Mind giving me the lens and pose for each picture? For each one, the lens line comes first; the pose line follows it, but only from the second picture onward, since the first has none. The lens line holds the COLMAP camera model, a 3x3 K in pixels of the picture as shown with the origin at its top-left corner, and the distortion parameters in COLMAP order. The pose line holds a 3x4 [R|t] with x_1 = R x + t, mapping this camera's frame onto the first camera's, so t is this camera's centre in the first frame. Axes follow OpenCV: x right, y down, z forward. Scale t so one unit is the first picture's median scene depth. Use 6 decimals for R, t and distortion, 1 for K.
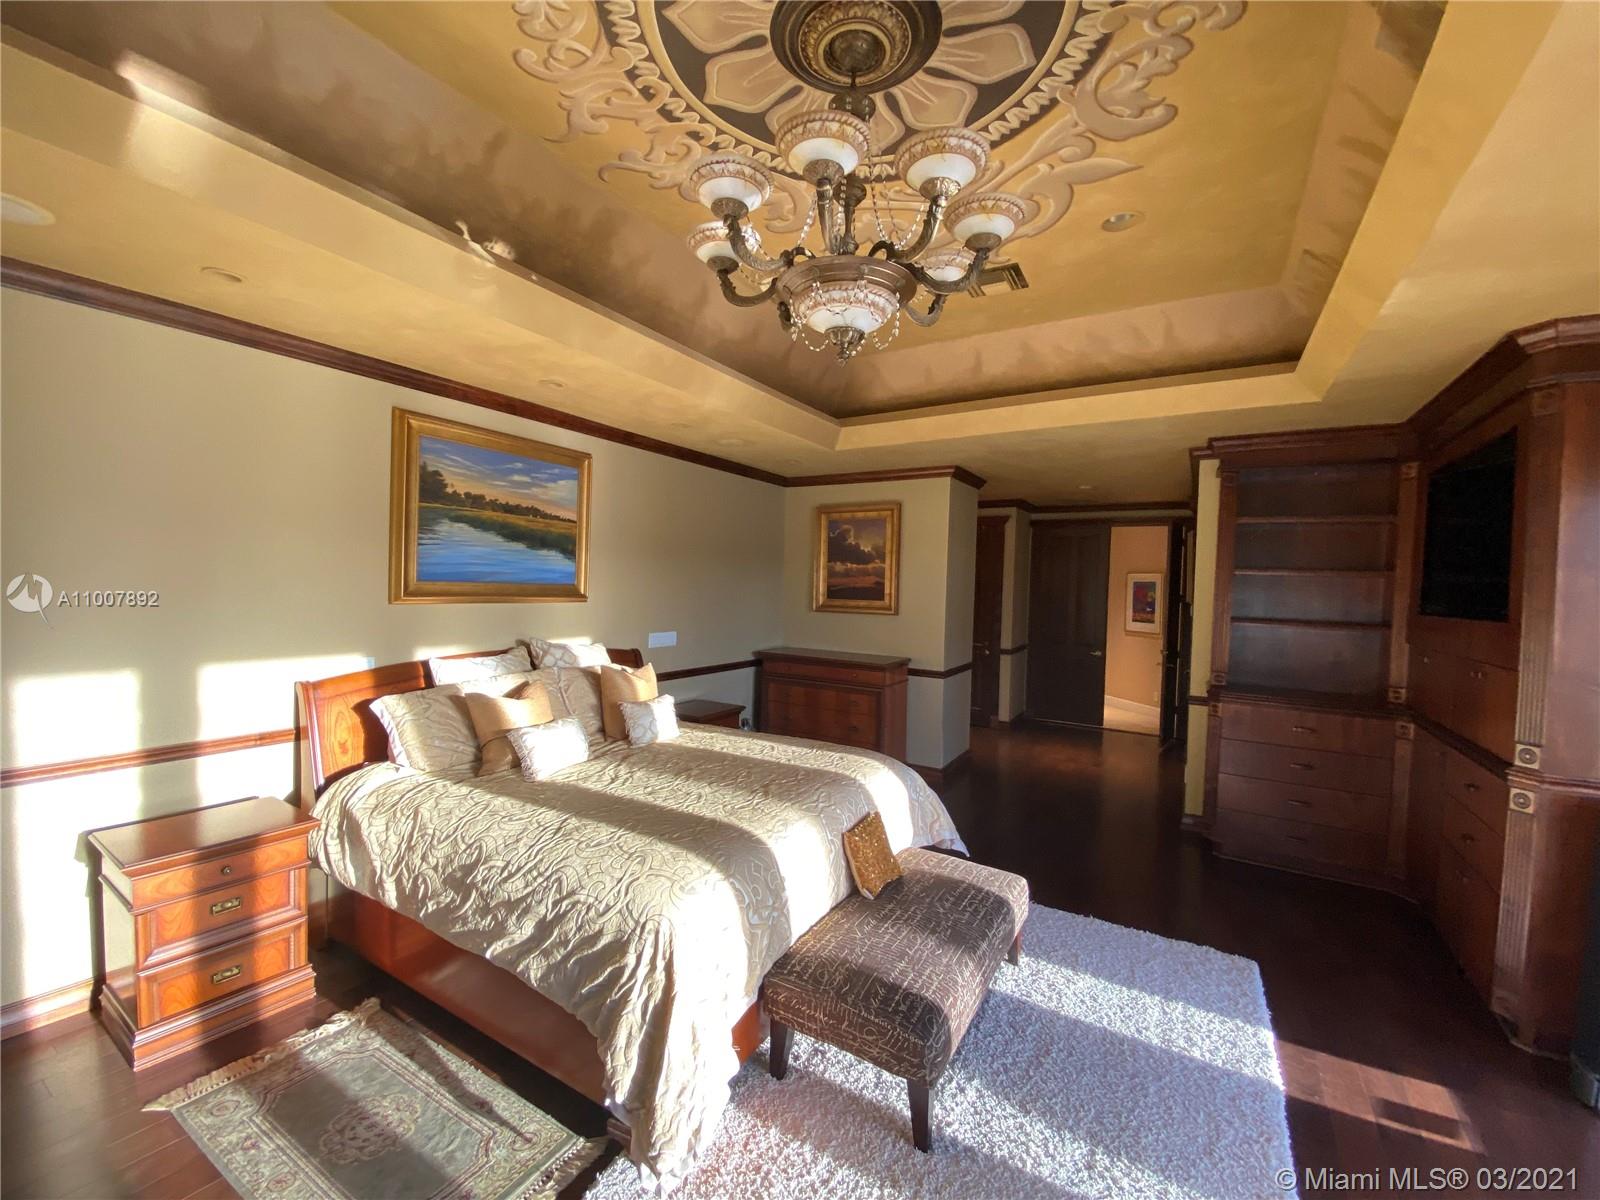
lens RADIAL K [[645.4, 0, 800.0], [0, 645.4, 600.0], [0, 0, 1]] dist [0.031416, -0.028258]
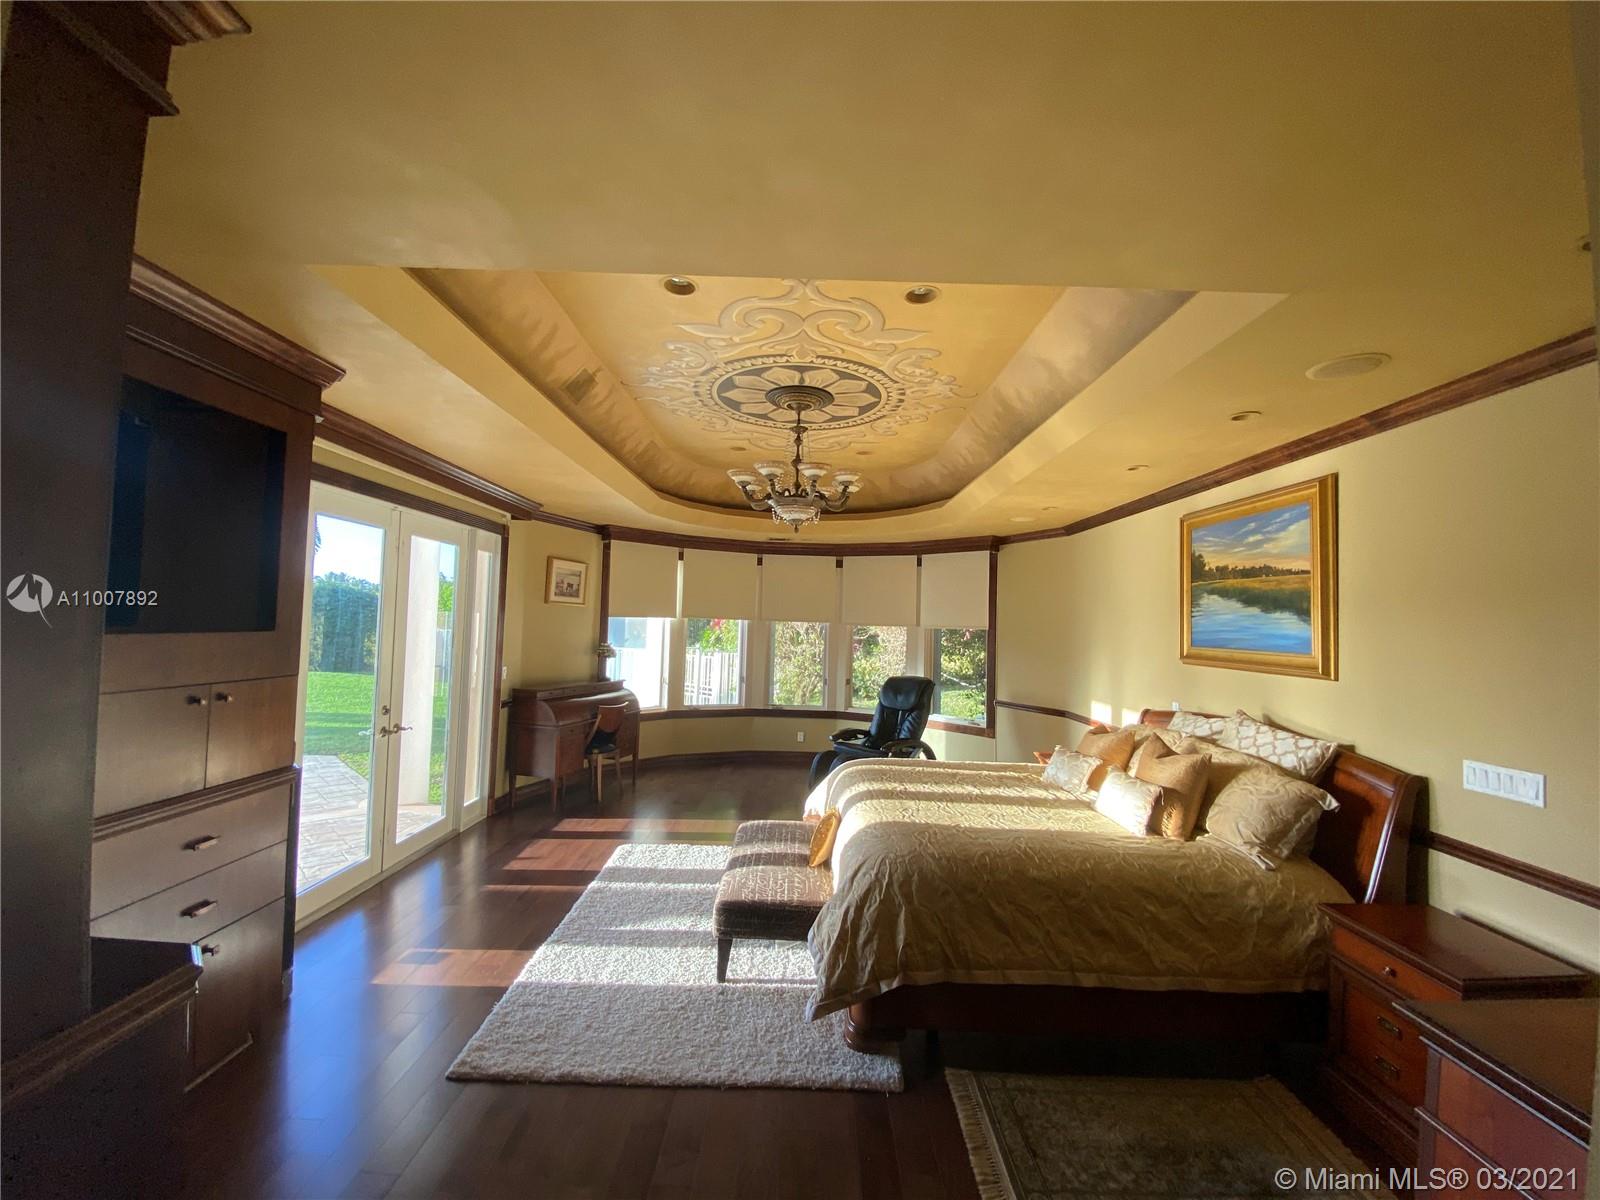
lens RADIAL K [[645.4, 0, 800.0], [0, 645.4, 600.0], [0, 0, 1]] dist [0.031416, -0.028258]
pose [[-0.850469, -0.075966, -0.520512, 0.633421], [-0.070978, 0.997040, -0.029542, -0.025454], [0.521215, 0.011820, -0.853343, 1.519085]]
